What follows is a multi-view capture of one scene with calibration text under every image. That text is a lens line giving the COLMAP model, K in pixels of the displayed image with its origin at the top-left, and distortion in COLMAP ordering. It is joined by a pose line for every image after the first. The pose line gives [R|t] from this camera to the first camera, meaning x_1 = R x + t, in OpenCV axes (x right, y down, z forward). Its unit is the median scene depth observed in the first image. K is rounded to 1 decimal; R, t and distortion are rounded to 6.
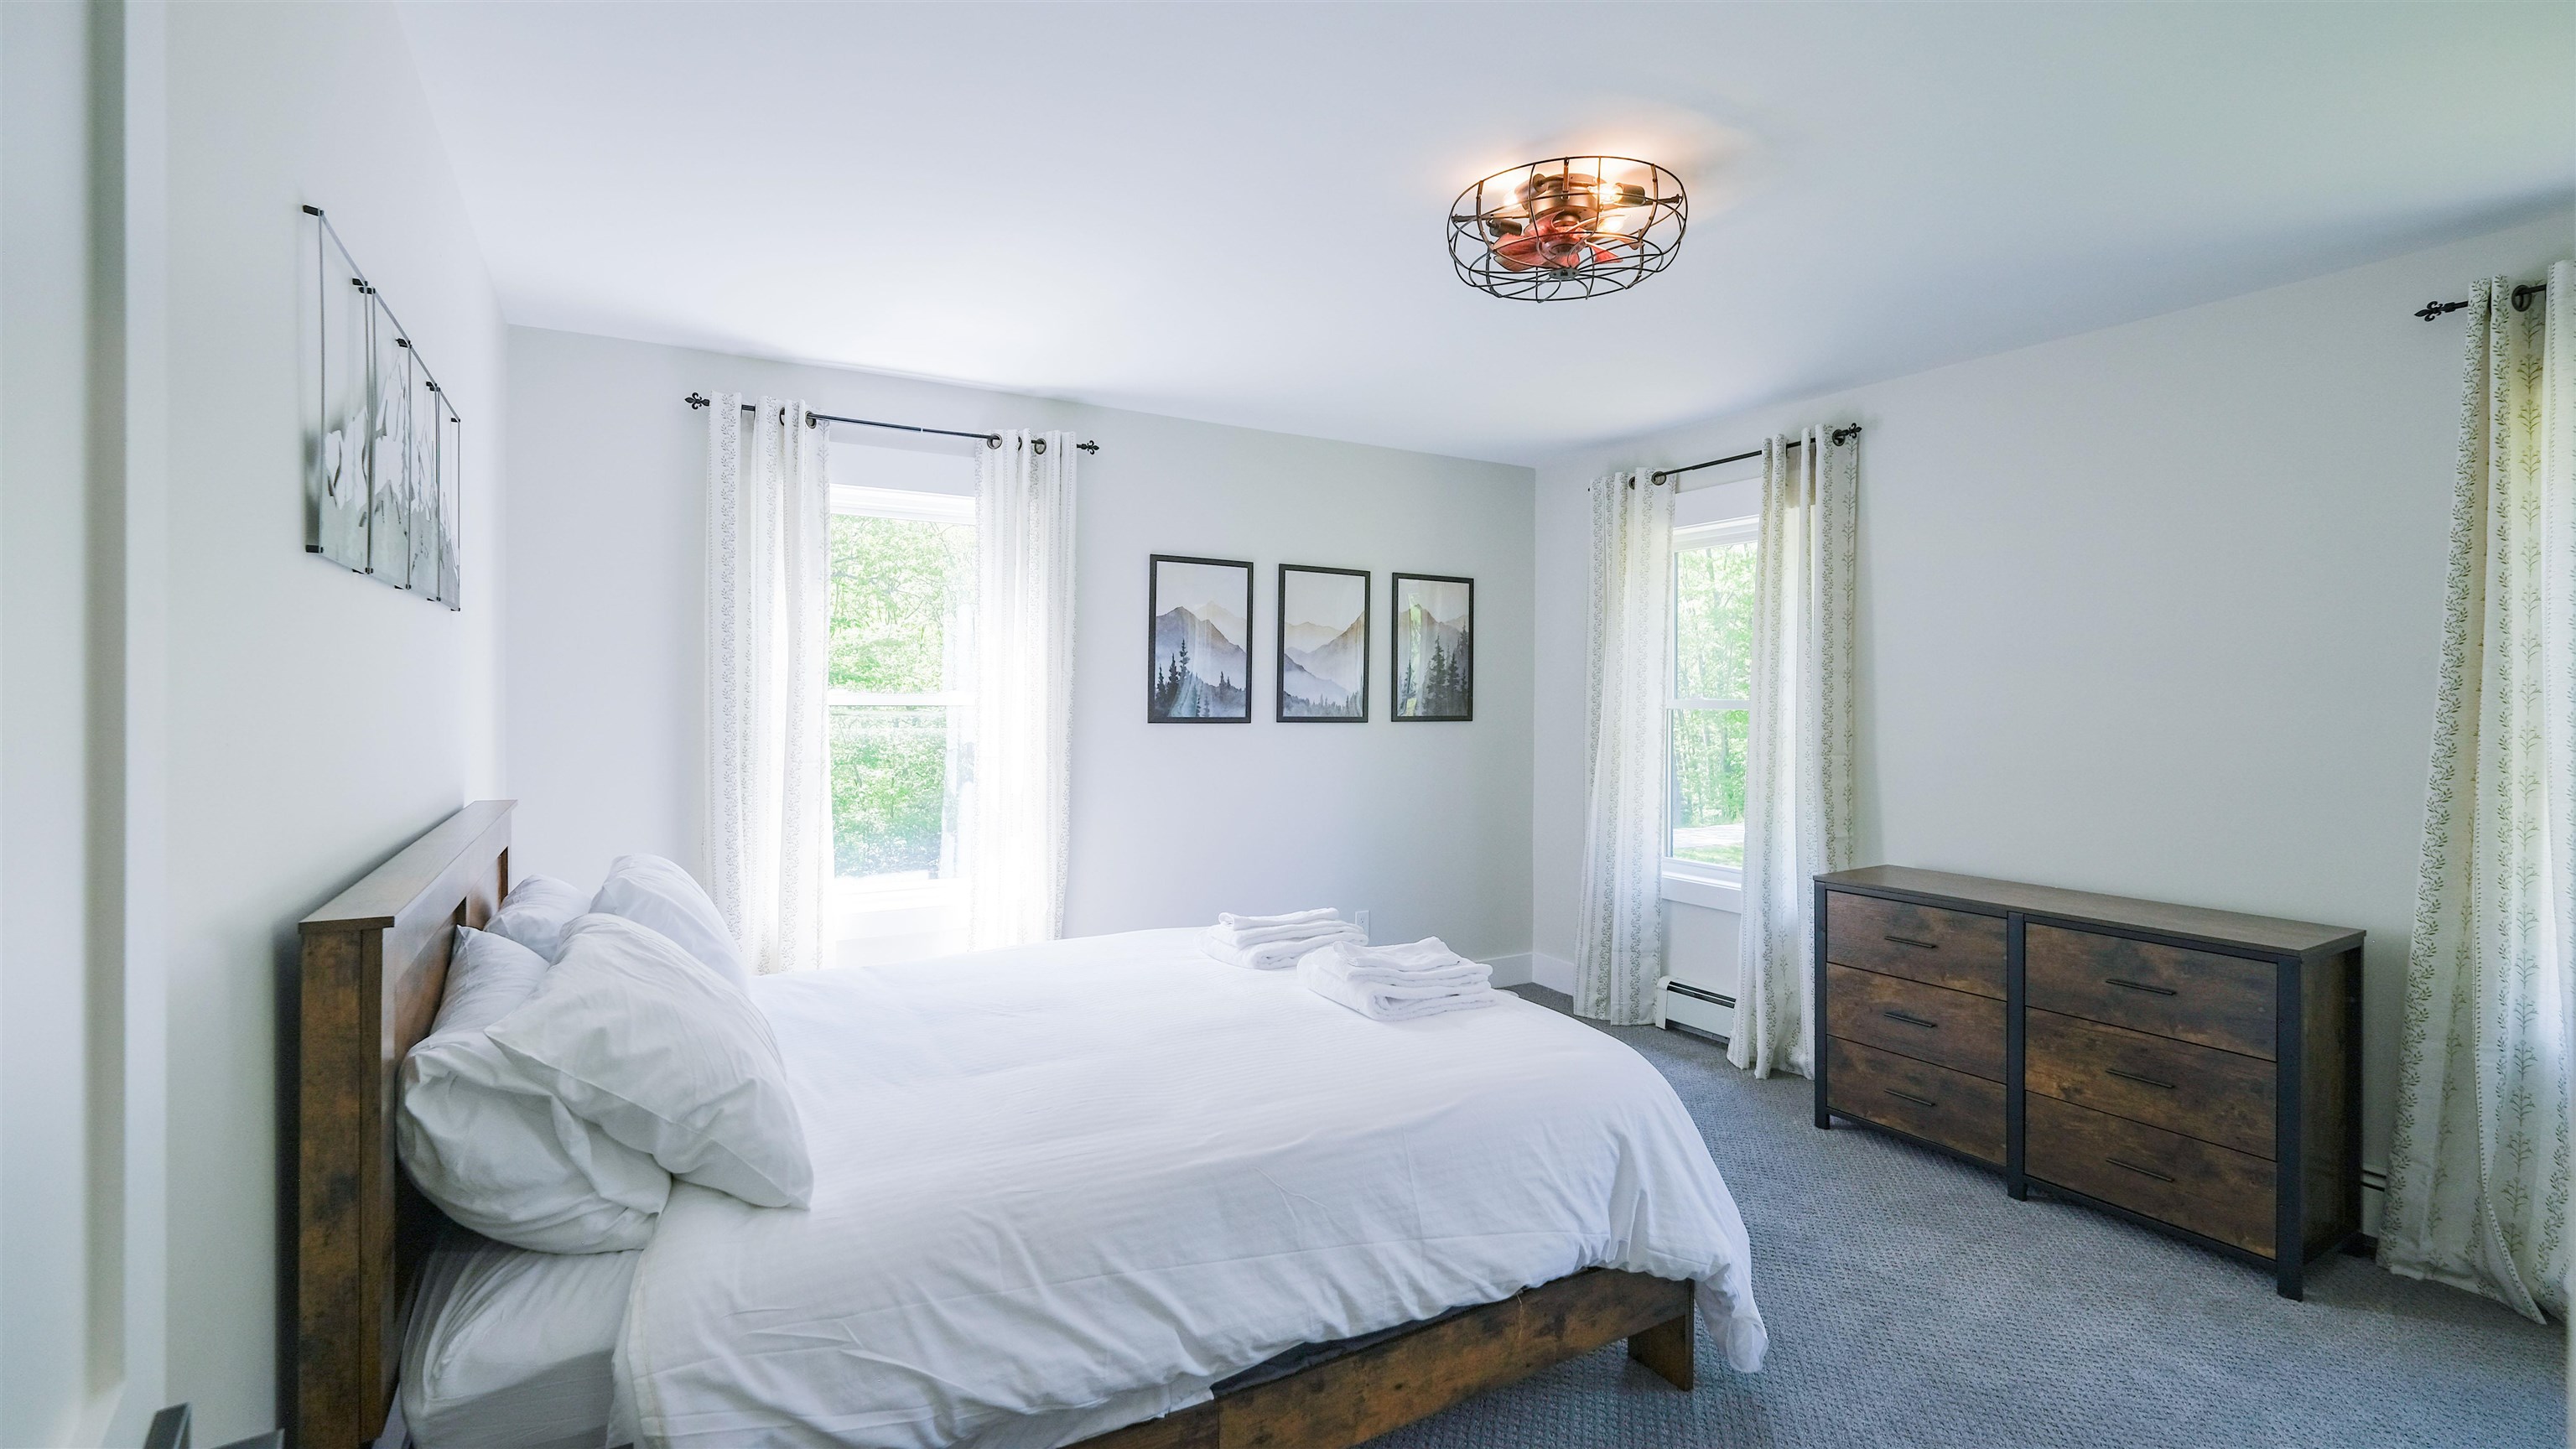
lens RADIAL K [[1103.5, 0, 1286.4], [0, 1103.5, 694.5], [0, 0, 1]] dist [-0.001308, -0.000105]
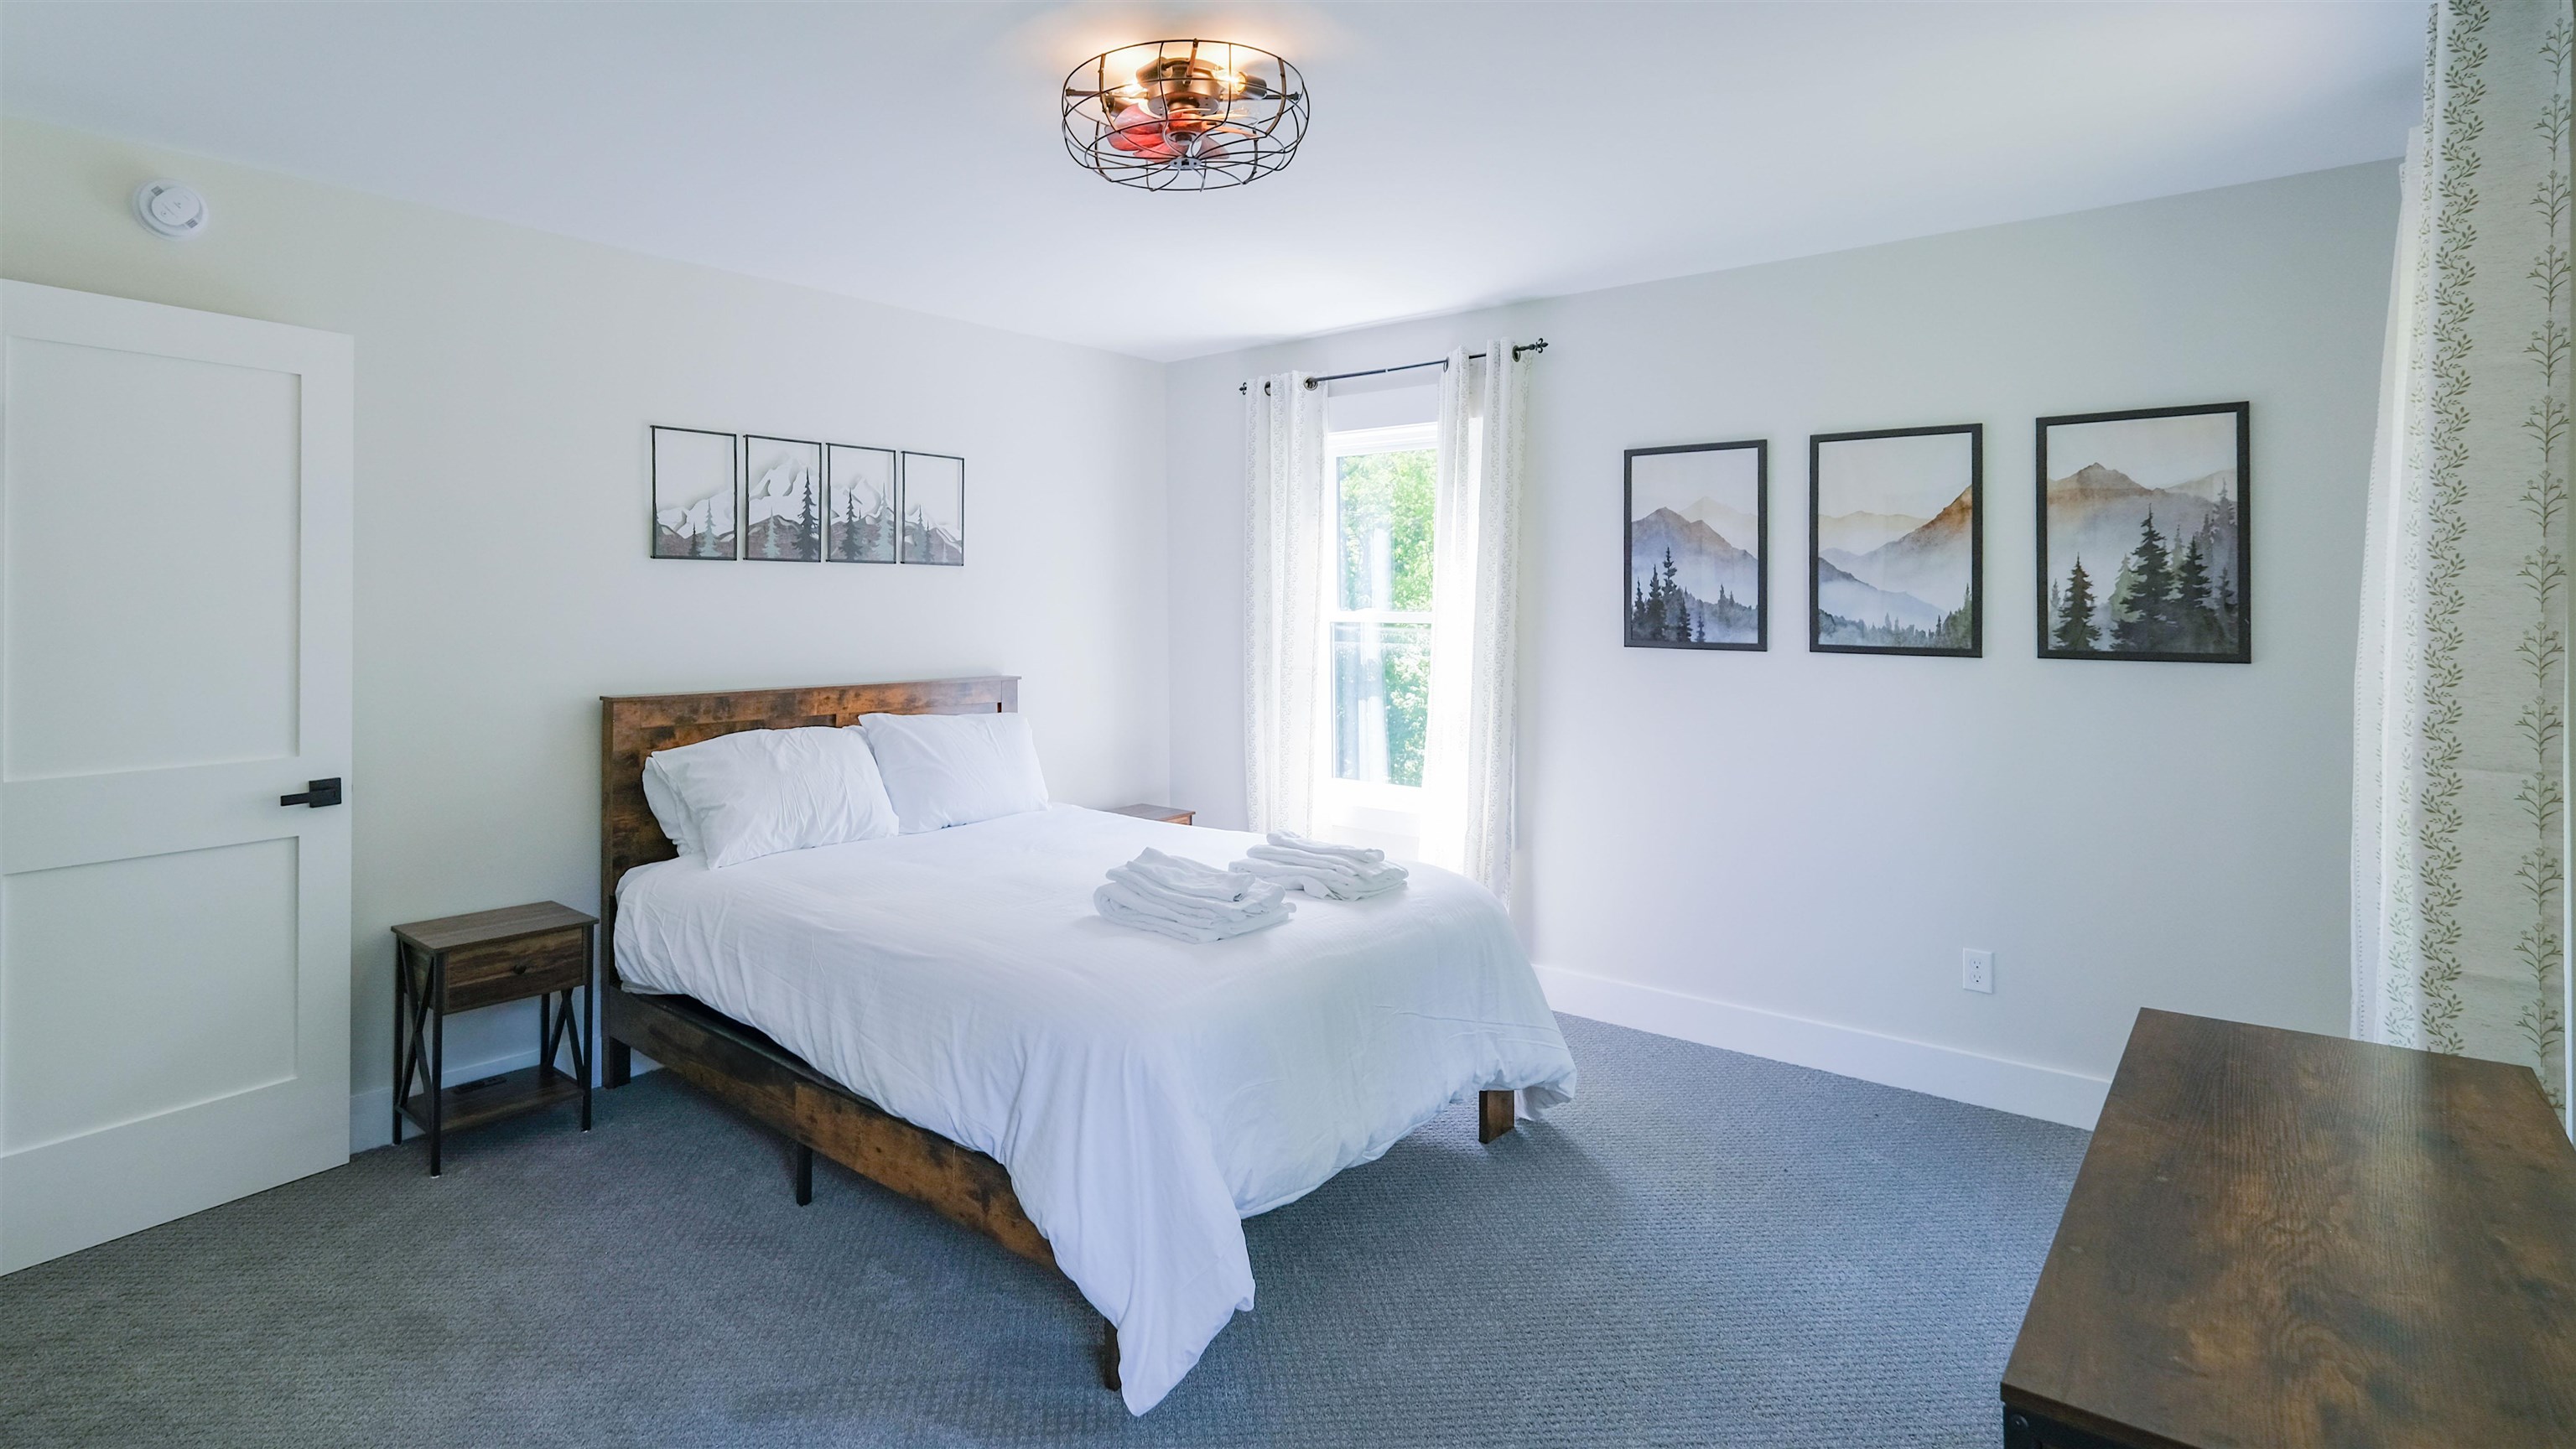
lens RADIAL K [[1252.0, 0, 1286.8], [0, 1252.0, 663.7], [0, 0, 1]] dist [0.044039, -0.000002]
pose [[0.356844, 0.037225, -0.933422, 0.669095], [-0.007051, 0.999285, 0.037156, 0.004349], [0.934137, -0.006678, 0.356851, 0.383604]]
